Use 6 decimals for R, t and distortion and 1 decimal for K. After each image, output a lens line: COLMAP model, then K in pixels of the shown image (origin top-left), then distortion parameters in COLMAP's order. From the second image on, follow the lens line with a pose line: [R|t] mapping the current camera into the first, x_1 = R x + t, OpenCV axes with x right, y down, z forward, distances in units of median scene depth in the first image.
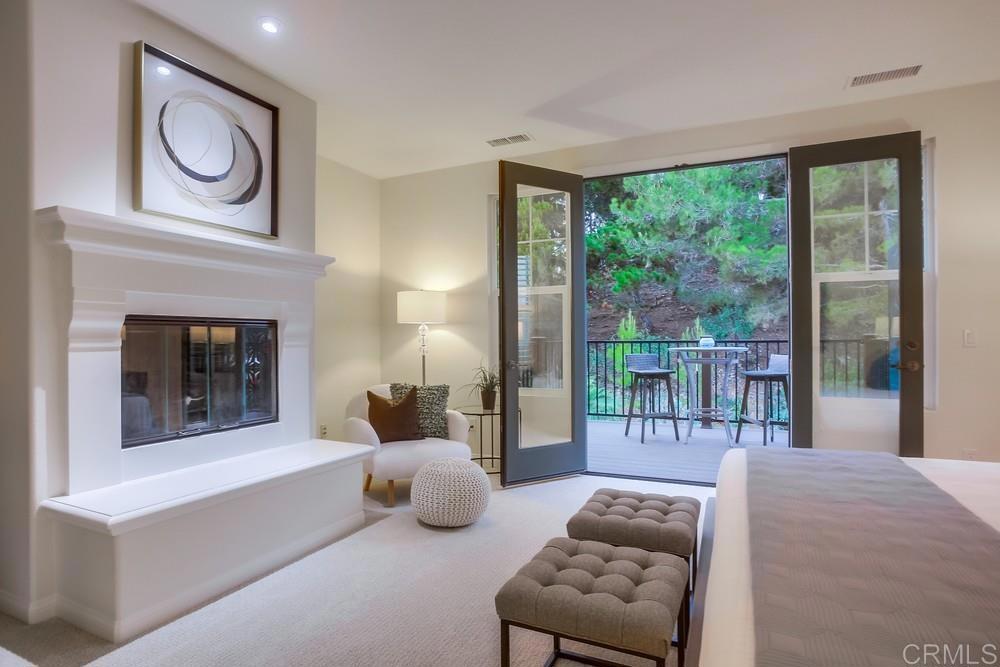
lens RADIAL K [[513.2, 0, 488.1], [0, 513.2, 336.8], [0, 0, 1]] dist [-0.070269, 0.040870]
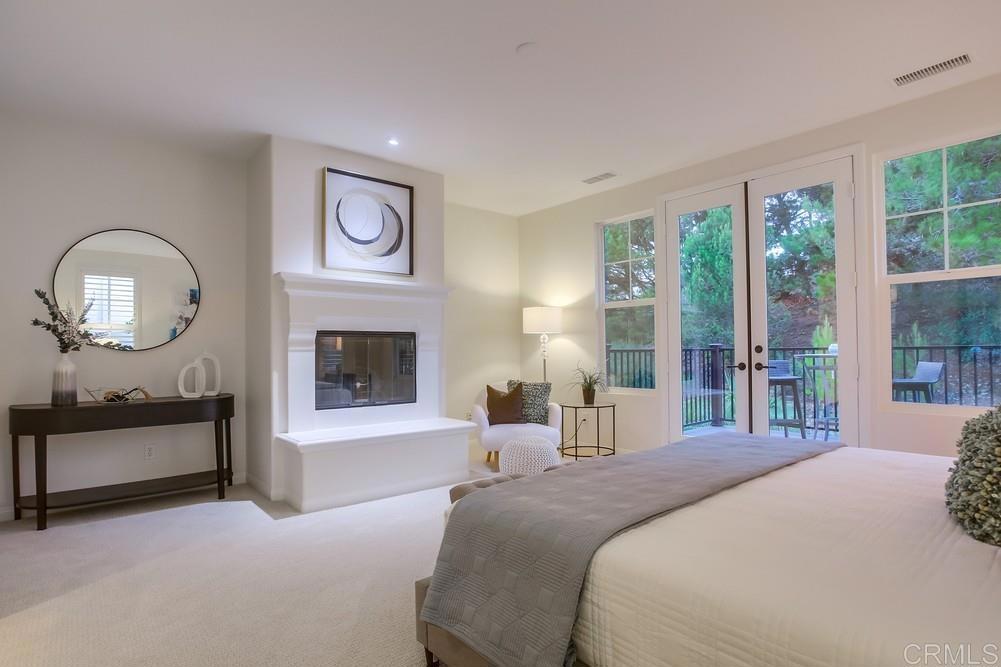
lens RADIAL K [[522.6, 0, 499.8], [0, 522.6, 343.5], [0, 0, 1]] dist [-0.035526, 0.000076]
pose [[0.908594, -0.009129, -0.417581, 0.421672], [0.004269, 0.999912, -0.012572, 0.018429], [0.417659, 0.009640, 0.908553, -0.250856]]
